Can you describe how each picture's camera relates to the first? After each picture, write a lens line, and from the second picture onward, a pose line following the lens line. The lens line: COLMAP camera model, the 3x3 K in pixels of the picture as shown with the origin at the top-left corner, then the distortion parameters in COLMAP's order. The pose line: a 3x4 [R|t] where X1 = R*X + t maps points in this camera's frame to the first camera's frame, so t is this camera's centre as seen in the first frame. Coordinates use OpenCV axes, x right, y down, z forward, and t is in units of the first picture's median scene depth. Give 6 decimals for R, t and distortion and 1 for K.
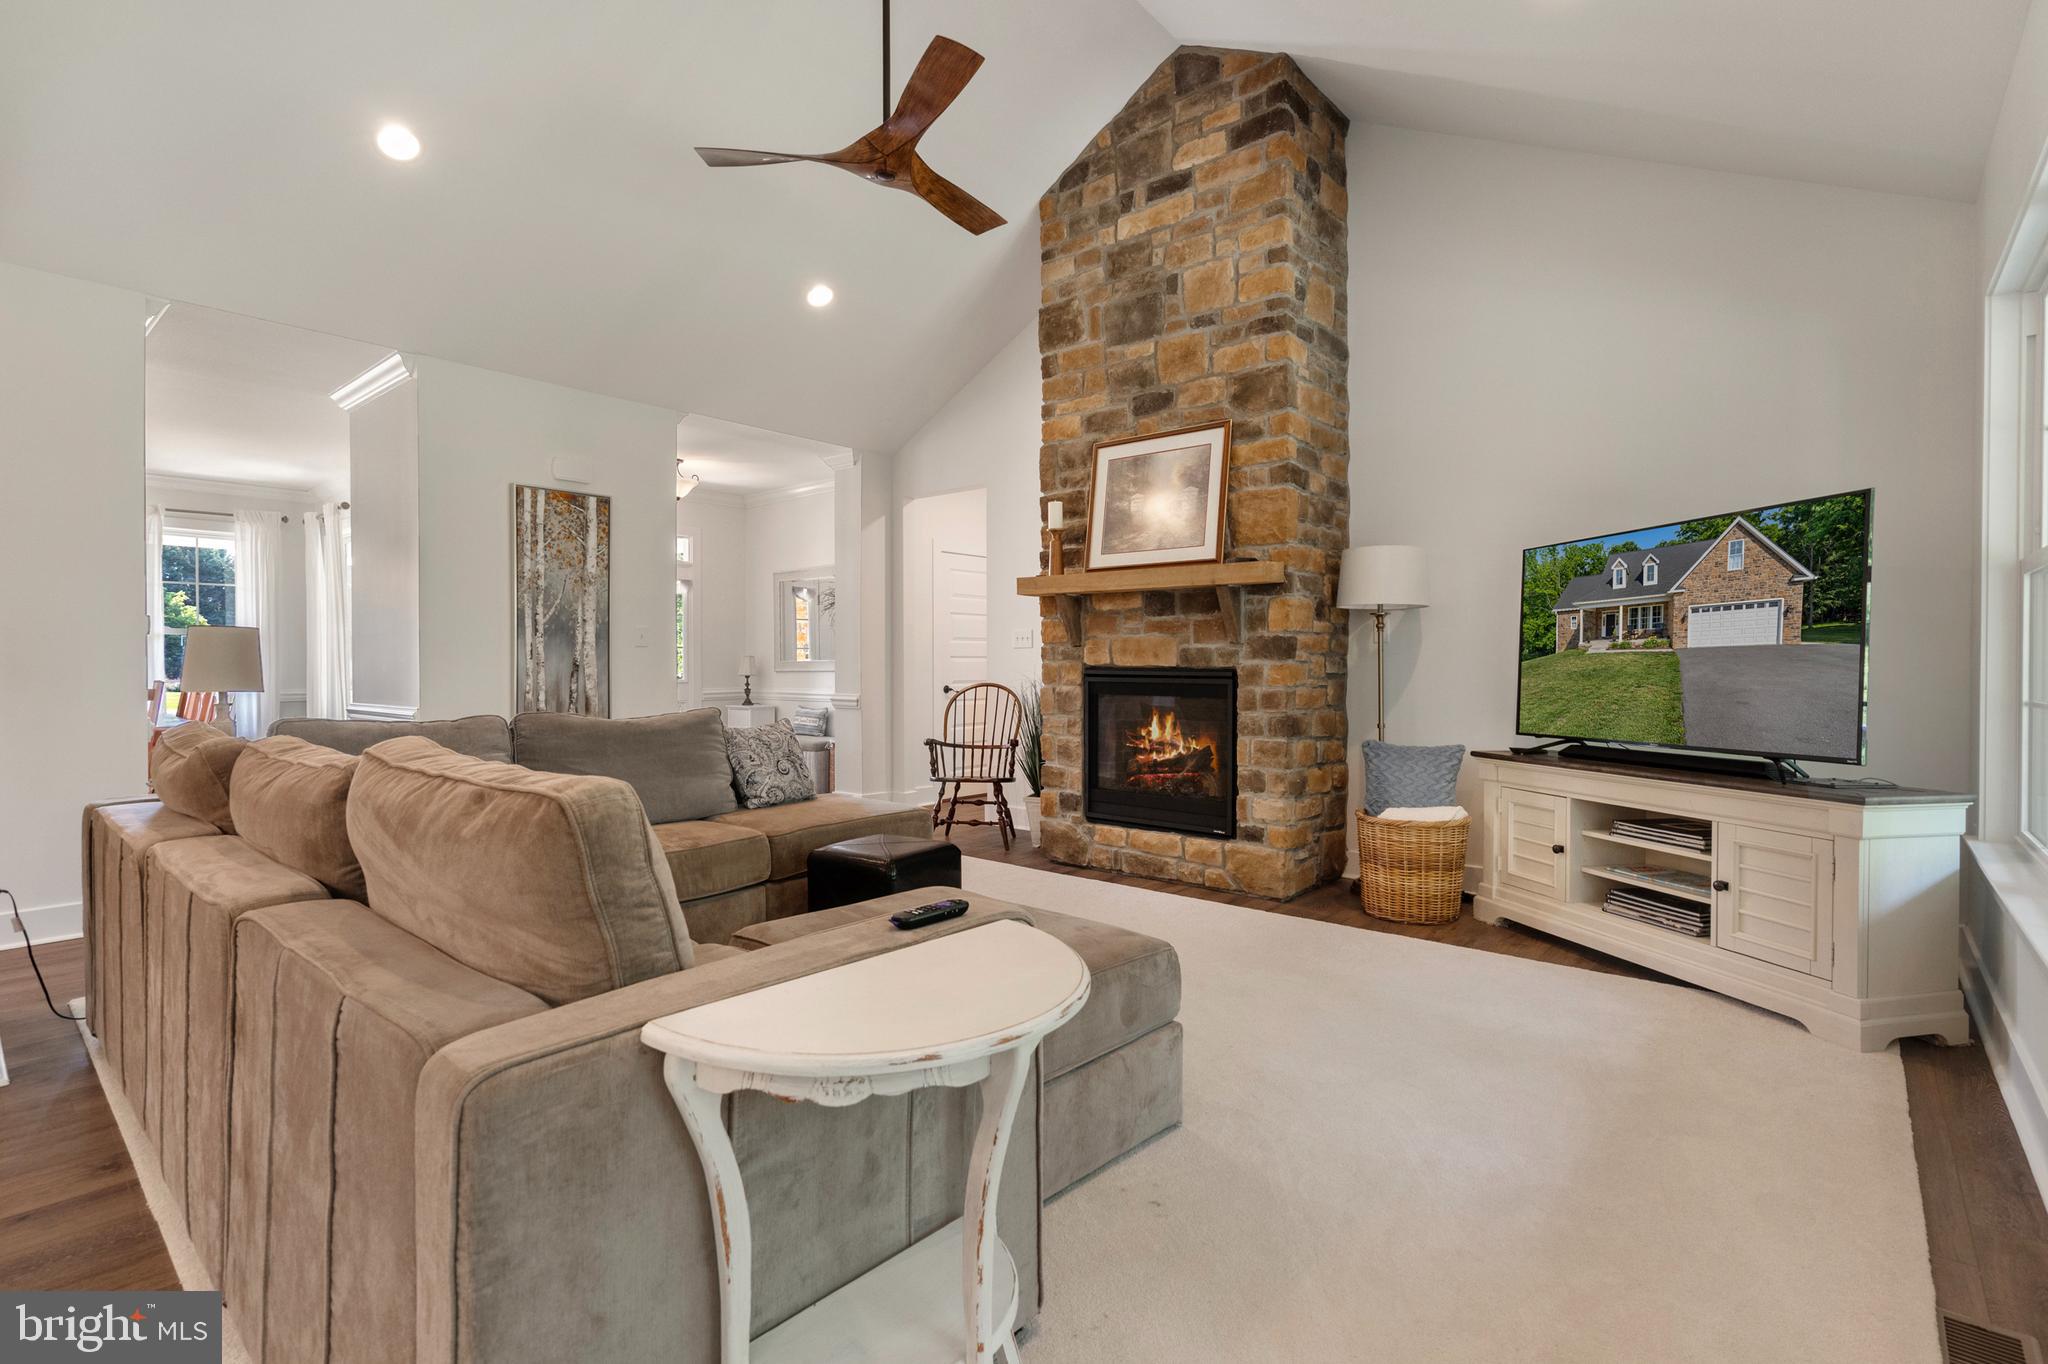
lens RADIAL K [[958.7, 0, 1009.1], [0, 958.7, 679.5], [0, 0, 1]] dist [-0.004483, 0.002573]
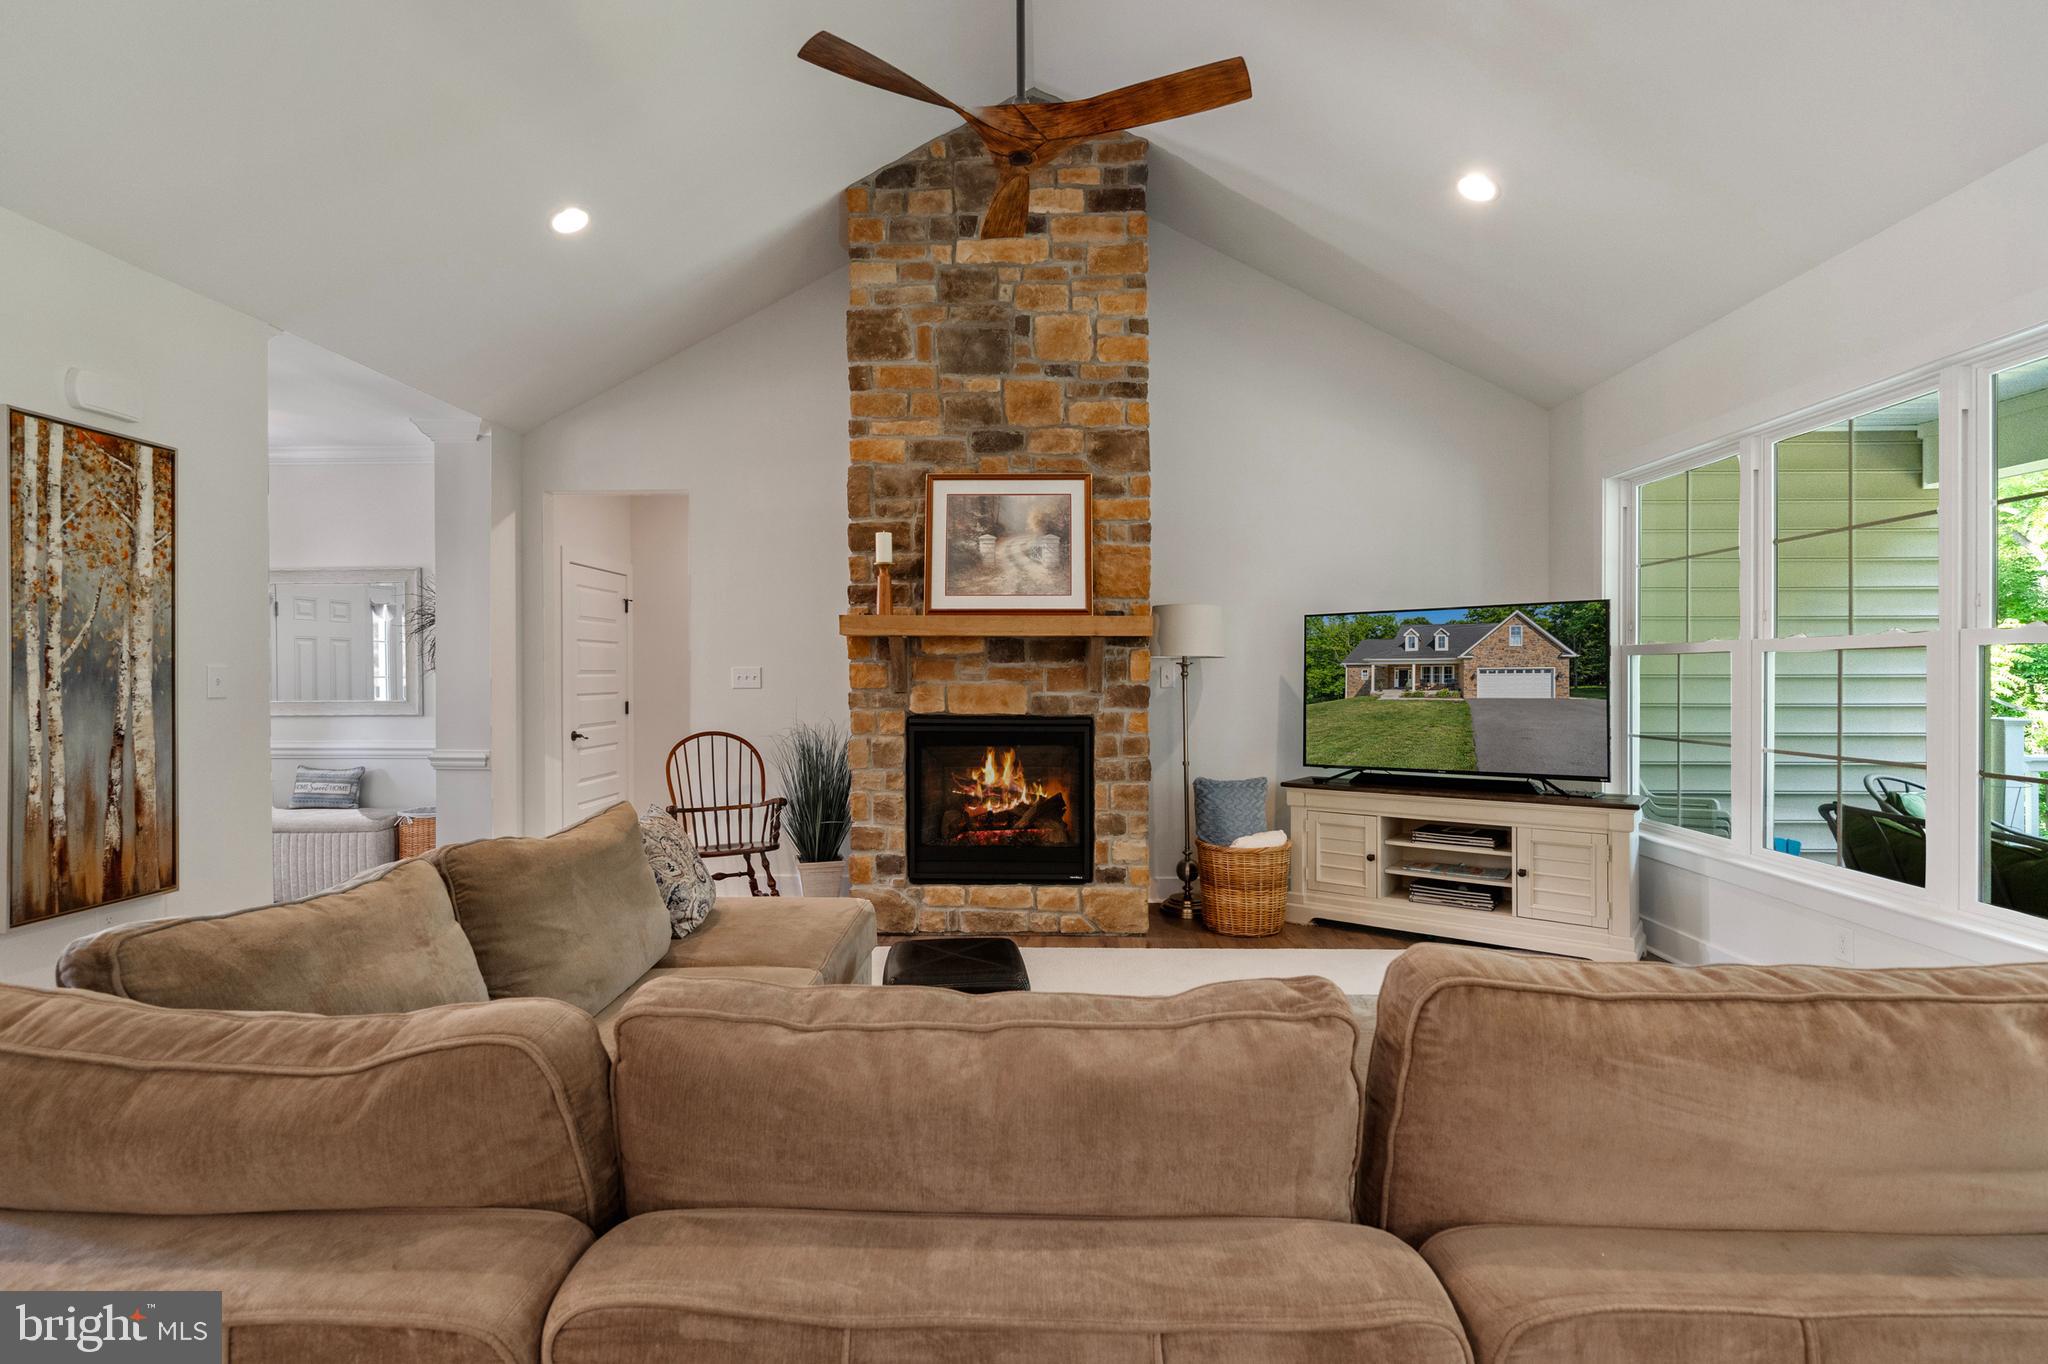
lens RADIAL K [[958.7, 0, 984.4], [0, 958.7, 678.1], [0, 0, 1]] dist [-0.004483, 0.002573]
pose [[0.776261, -0.007028, 0.630373, -0.509997], [0.015264, 0.999854, -0.007650, -0.046584], [-0.630227, 0.015560, 0.776255, 0.283423]]
